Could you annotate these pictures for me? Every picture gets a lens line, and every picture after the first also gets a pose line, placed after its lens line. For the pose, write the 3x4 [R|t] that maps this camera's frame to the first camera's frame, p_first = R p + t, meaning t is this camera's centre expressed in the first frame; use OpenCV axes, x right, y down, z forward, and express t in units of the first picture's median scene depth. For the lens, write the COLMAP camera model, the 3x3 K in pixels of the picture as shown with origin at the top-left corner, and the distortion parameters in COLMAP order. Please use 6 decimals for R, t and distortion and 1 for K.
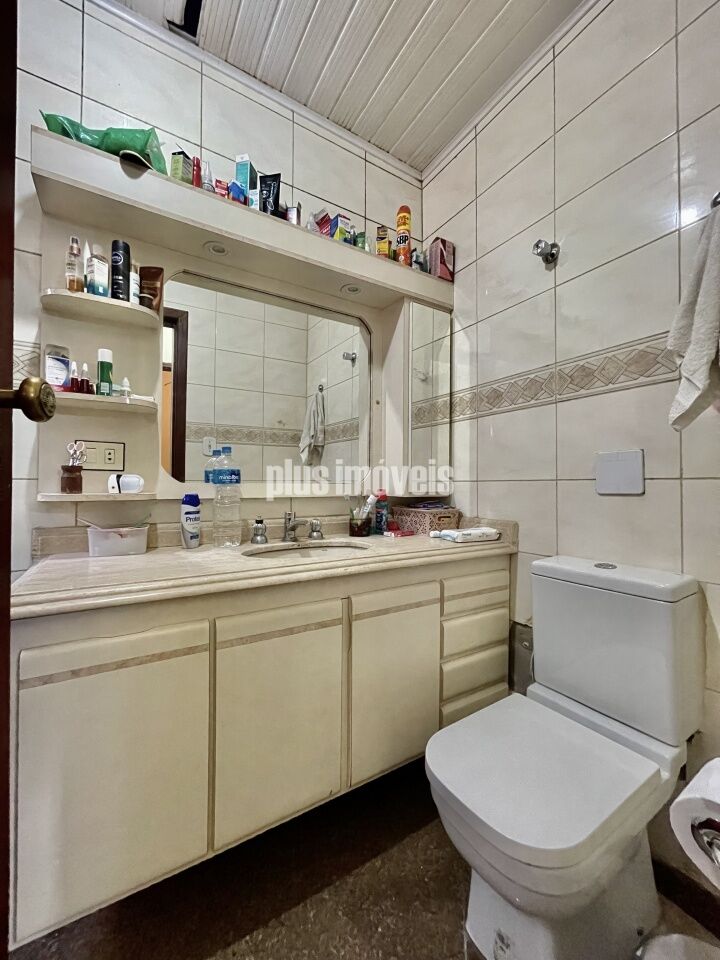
lens RADIAL K [[387.8, 0, 356.3], [0, 387.8, 479.5], [0, 0, 1]] dist [0.003013, -0.000398]
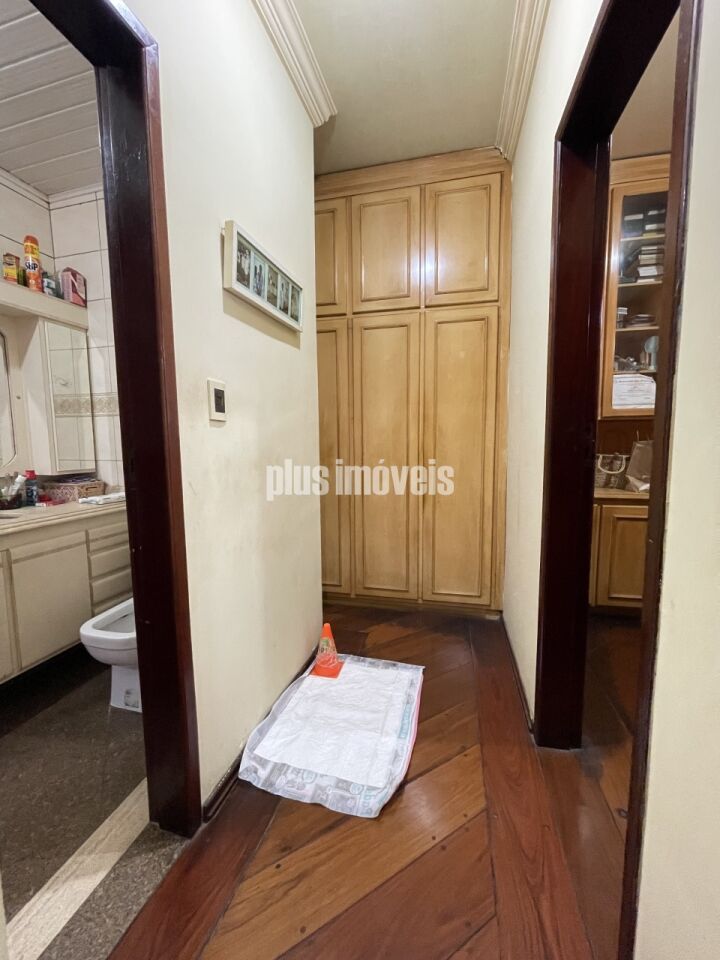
lens RADIAL K [[387.8, 0, 360.1], [0, 387.8, 477.9], [0, 0, 1]] dist [0.003013, -0.000398]
pose [[0.722256, -0.079185, 0.687078, -0.028787], [0.006066, 0.994111, 0.108193, -0.079483], [-0.691599, -0.073975, 0.718483, -0.642754]]
